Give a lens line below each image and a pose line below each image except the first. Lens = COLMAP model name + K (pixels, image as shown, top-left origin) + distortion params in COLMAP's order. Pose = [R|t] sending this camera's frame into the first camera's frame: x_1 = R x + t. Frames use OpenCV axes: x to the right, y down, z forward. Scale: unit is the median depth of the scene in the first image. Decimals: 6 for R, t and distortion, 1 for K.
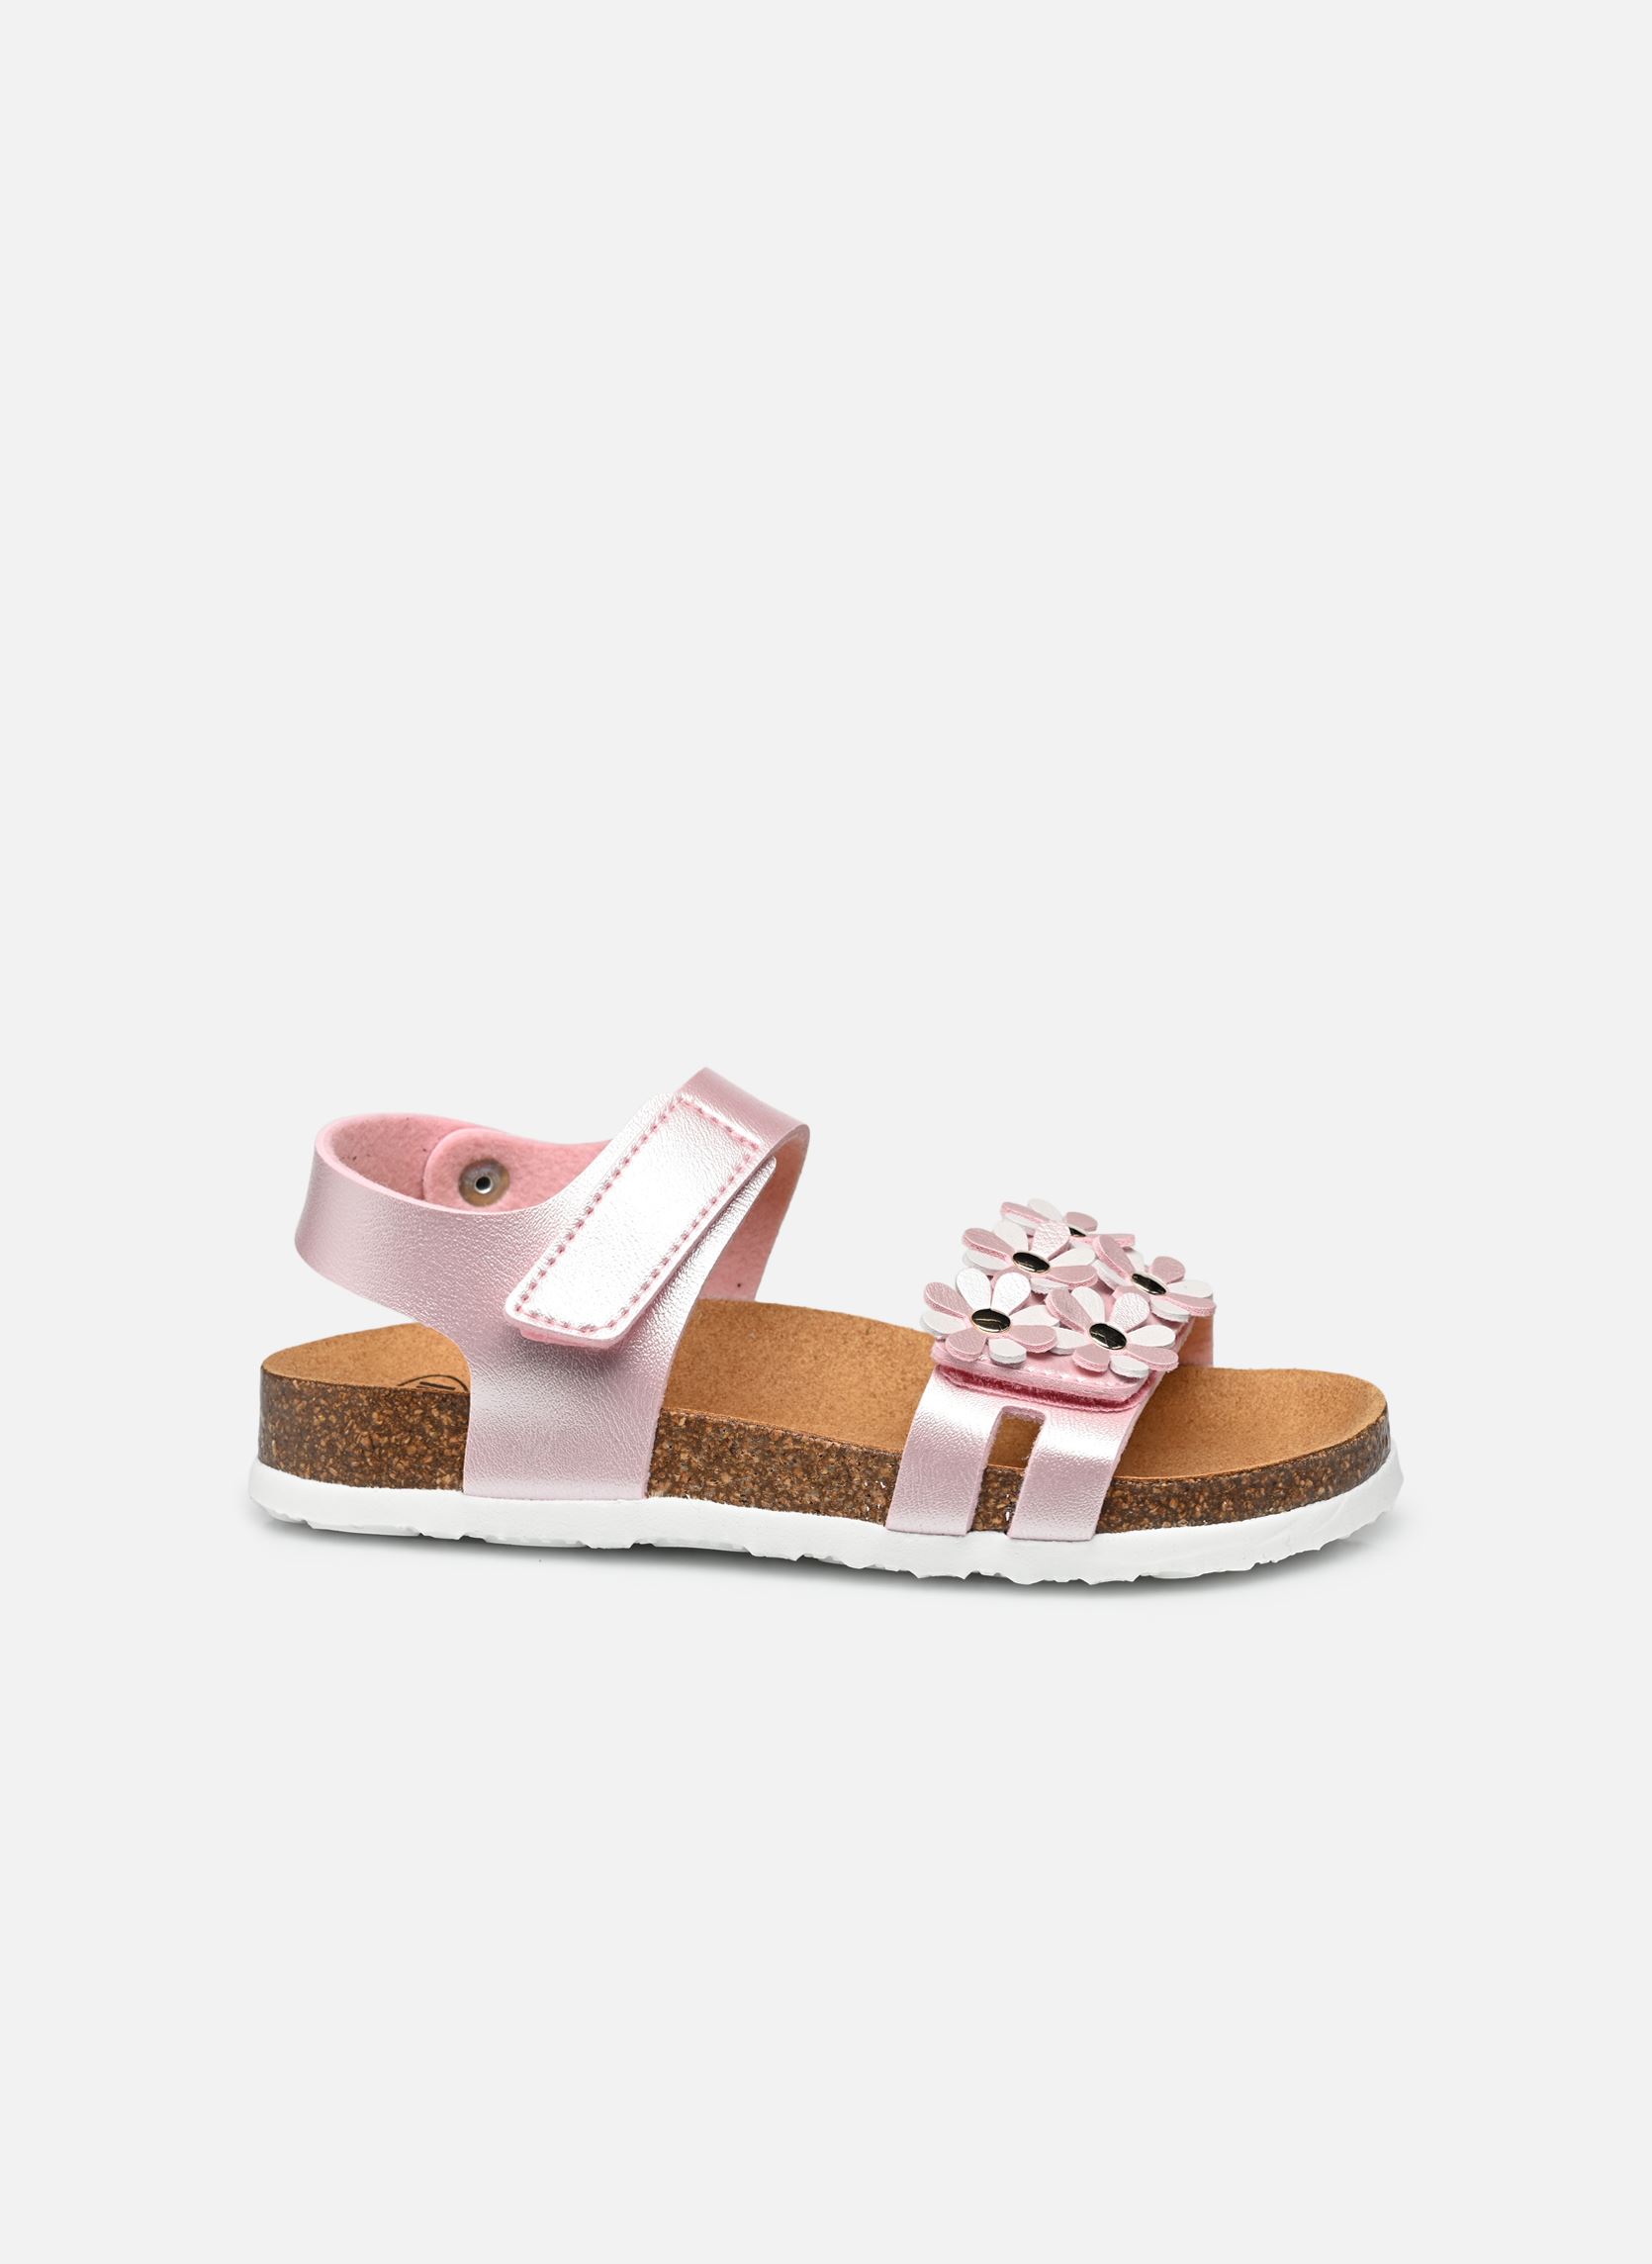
lens RADIAL K [[7052.8, 0, 825.6], [0, 7052.8, 1129.8], [0, 0, 1]] dist [0.017859, 0.000000]
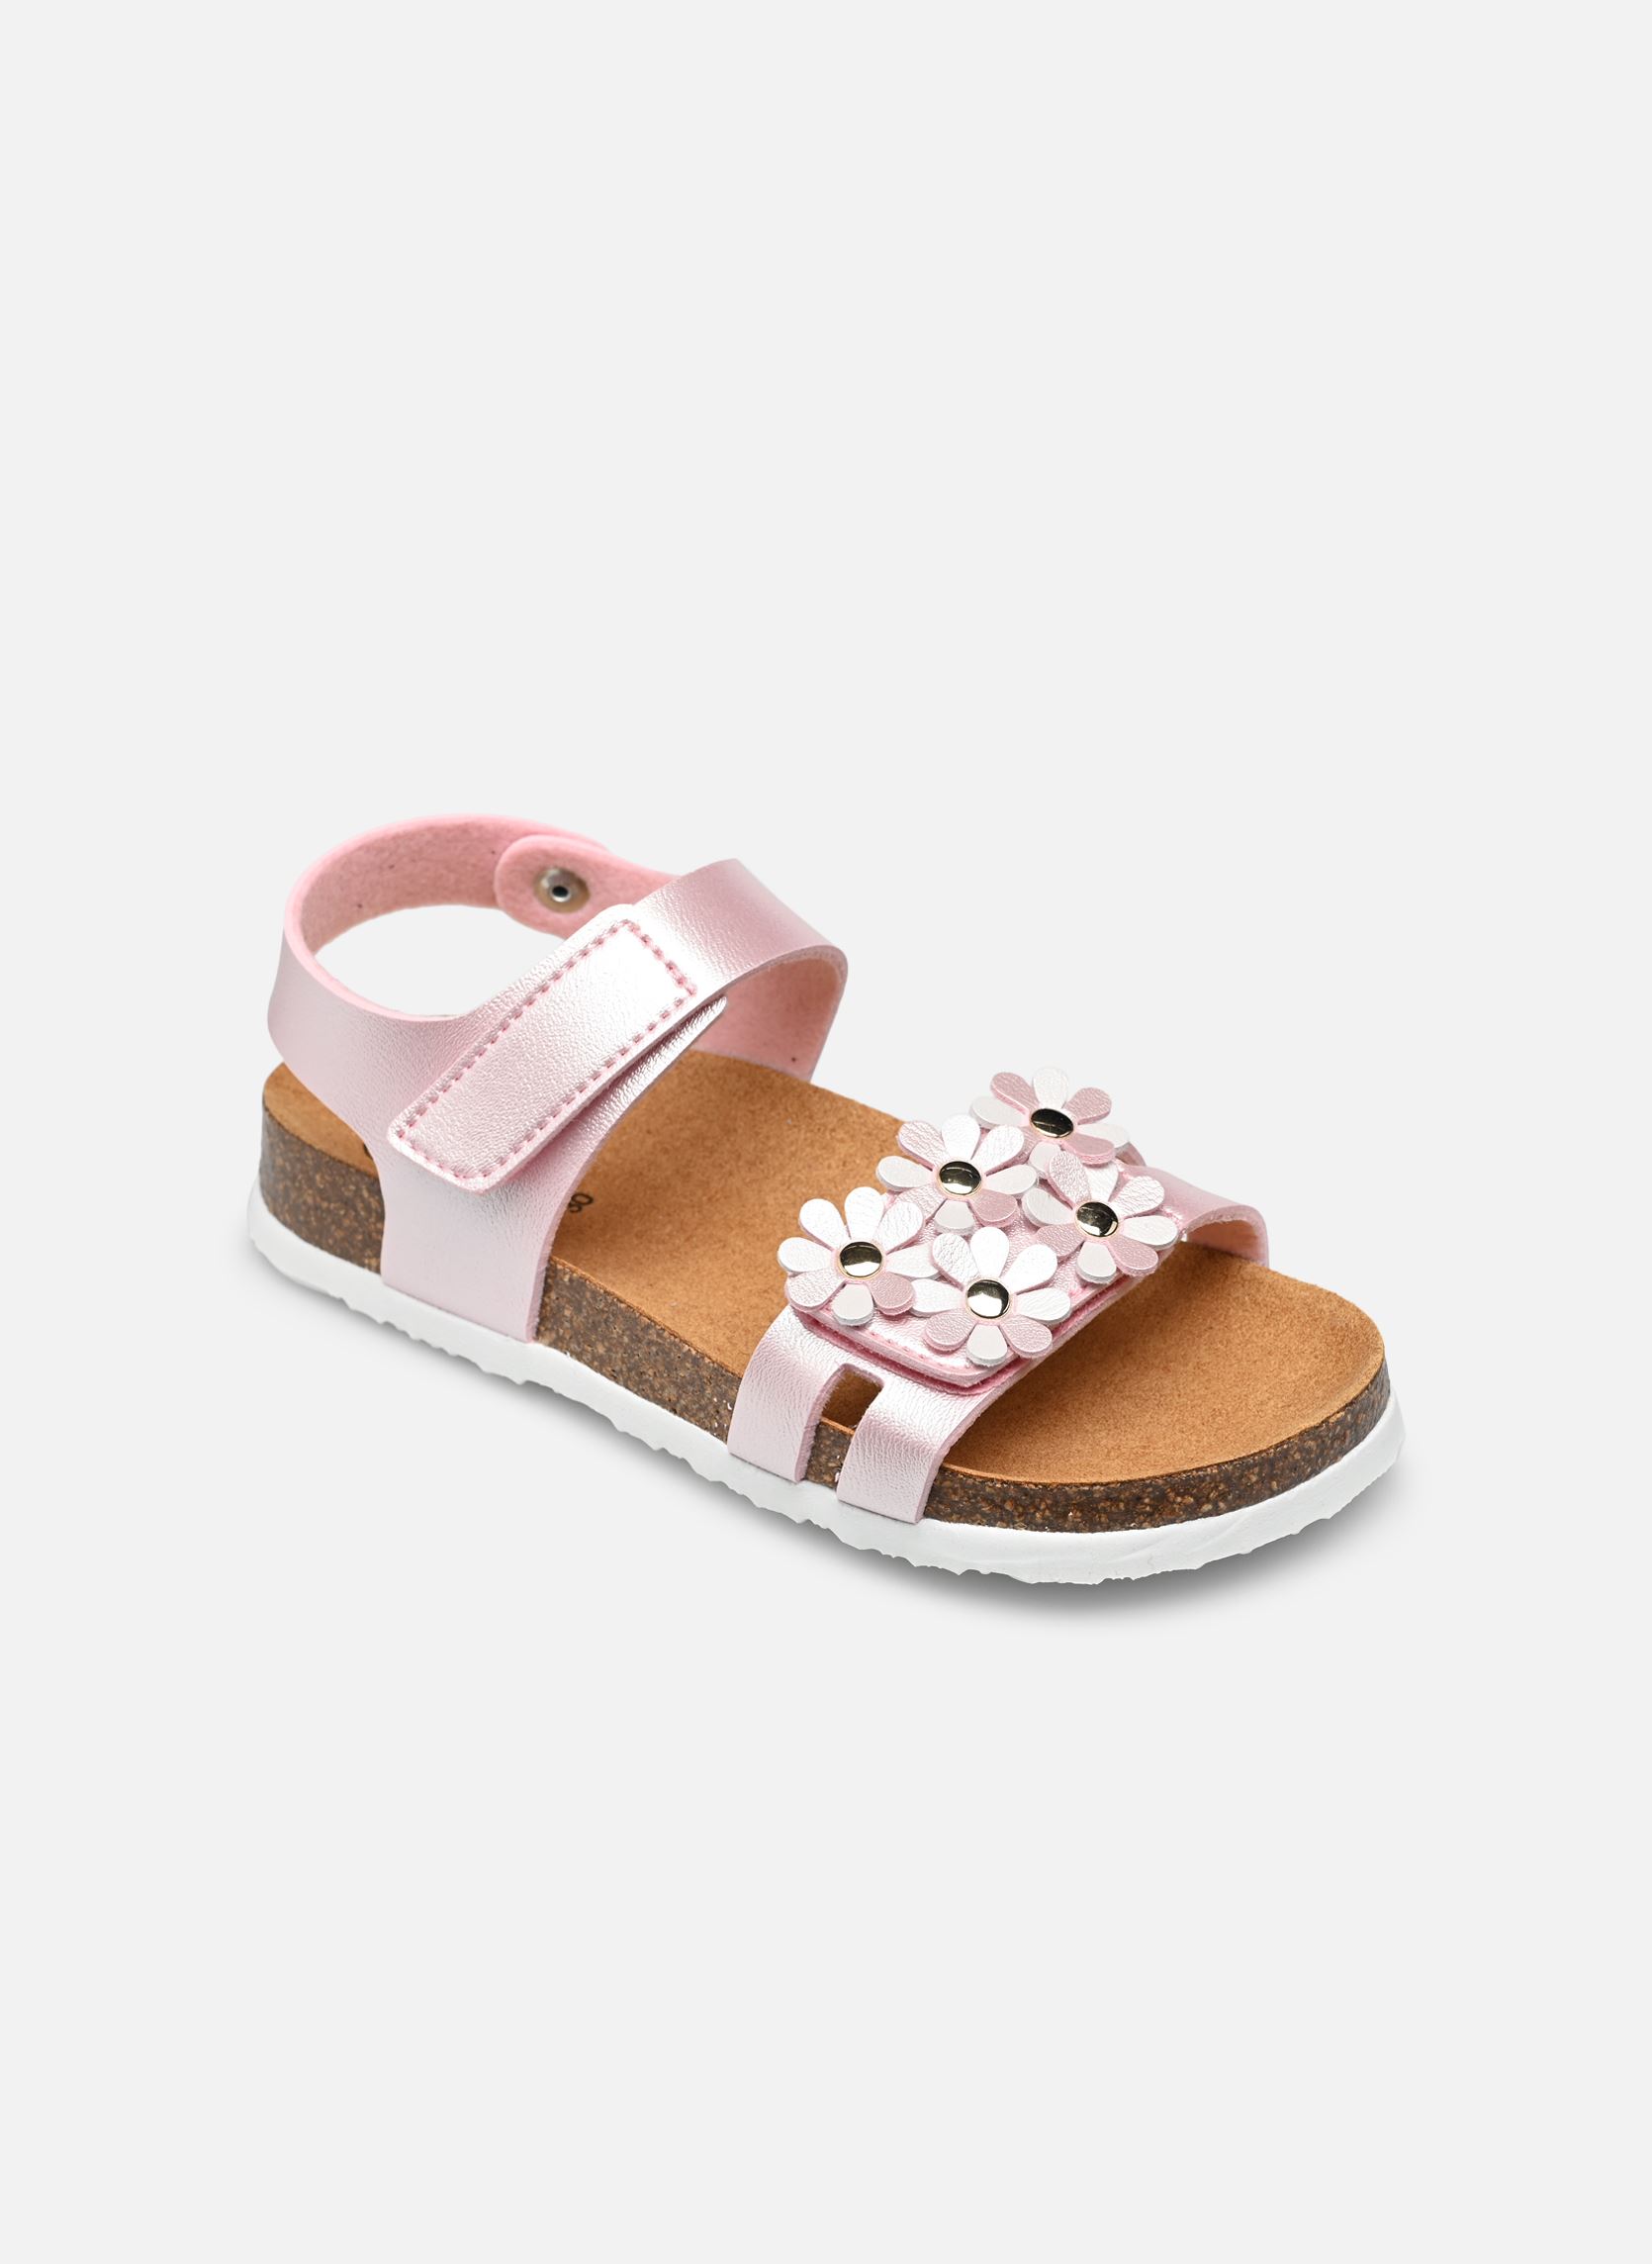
lens RADIAL K [[7052.8, 0, 827.1], [0, 7052.8, 1133.1], [0, 0, 1]] dist [0.017859, 0.000000]
pose [[0.848732, 0.238045, -0.472217, 0.438024], [-0.035791, 0.916767, 0.397815, -0.342796], [0.527611, -0.320737, 0.786609, 0.300380]]
